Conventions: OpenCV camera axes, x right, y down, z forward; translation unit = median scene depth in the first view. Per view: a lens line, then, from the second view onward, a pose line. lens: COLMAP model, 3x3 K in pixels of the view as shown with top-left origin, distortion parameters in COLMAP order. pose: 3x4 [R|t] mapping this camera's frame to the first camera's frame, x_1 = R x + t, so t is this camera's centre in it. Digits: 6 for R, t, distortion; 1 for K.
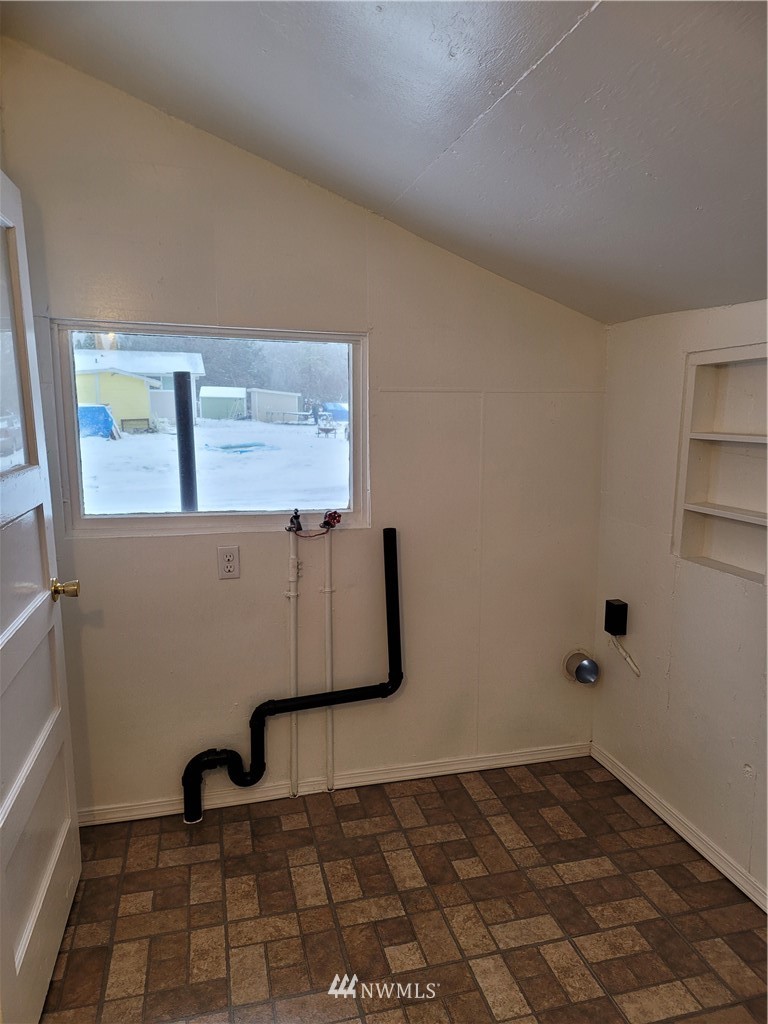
lens RADIAL K [[701.0, 0, 383.3], [0, 701.0, 533.7], [0, 0, 1]] dist [0.063044, -0.055747]
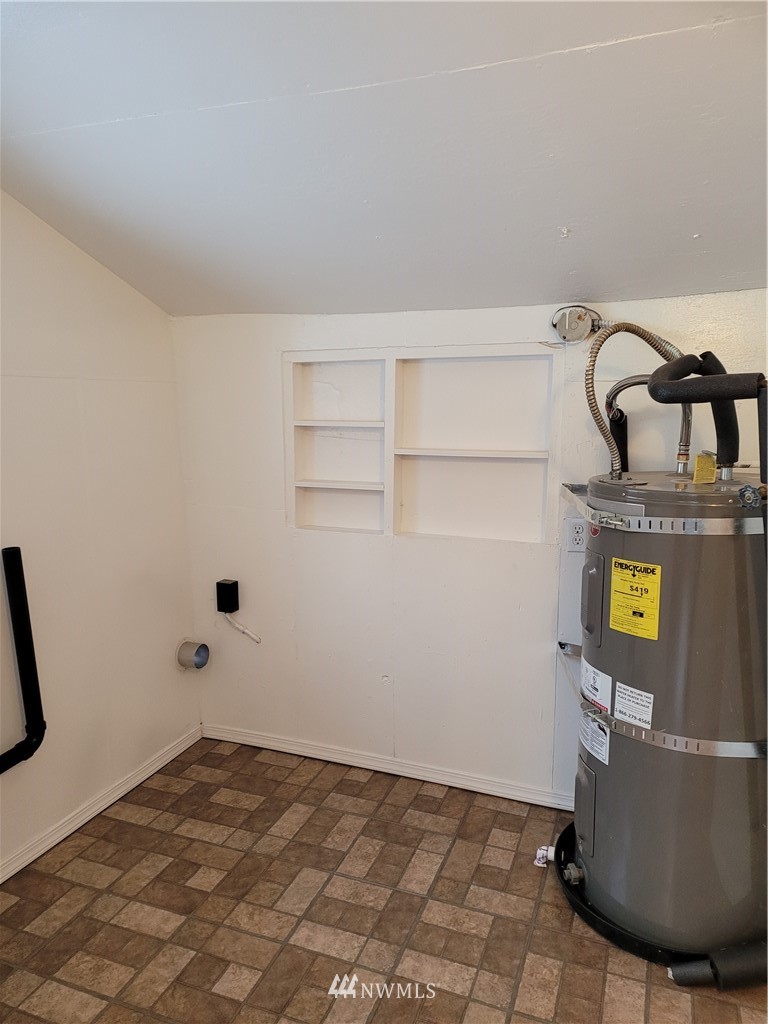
lens RADIAL K [[701.0, 0, 386.7], [0, 701.0, 531.7], [0, 0, 1]] dist [0.063044, -0.055747]
pose [[0.595598, -0.155544, 0.788080, -0.422363], [0.150267, 0.985329, 0.080910, -0.032953], [-0.789103, 0.070233, 0.610233, 0.189349]]
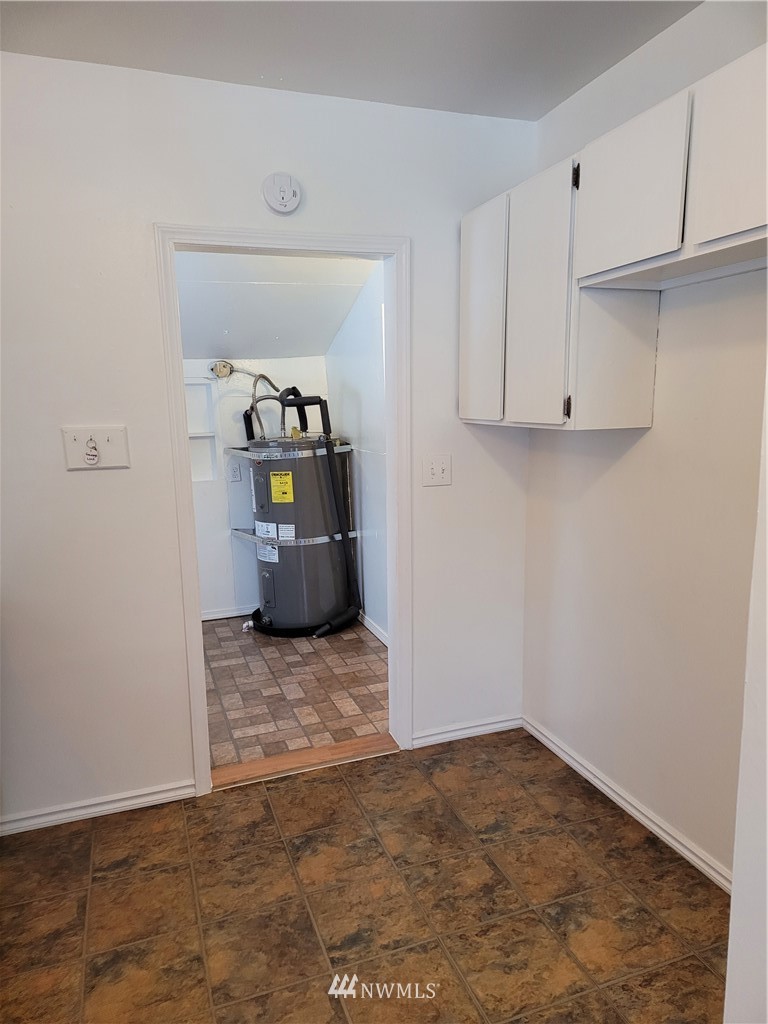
lens RADIAL K [[701.0, 0, 384.0], [0, 701.0, 514.3], [0, 0, 1]] dist [0.063044, -0.055747]
pose [[-0.071018, -0.170025, 0.982877, -1.559658], [0.202170, 0.962460, 0.181101, -0.071972], [-0.976772, 0.211570, -0.033978, 0.268440]]
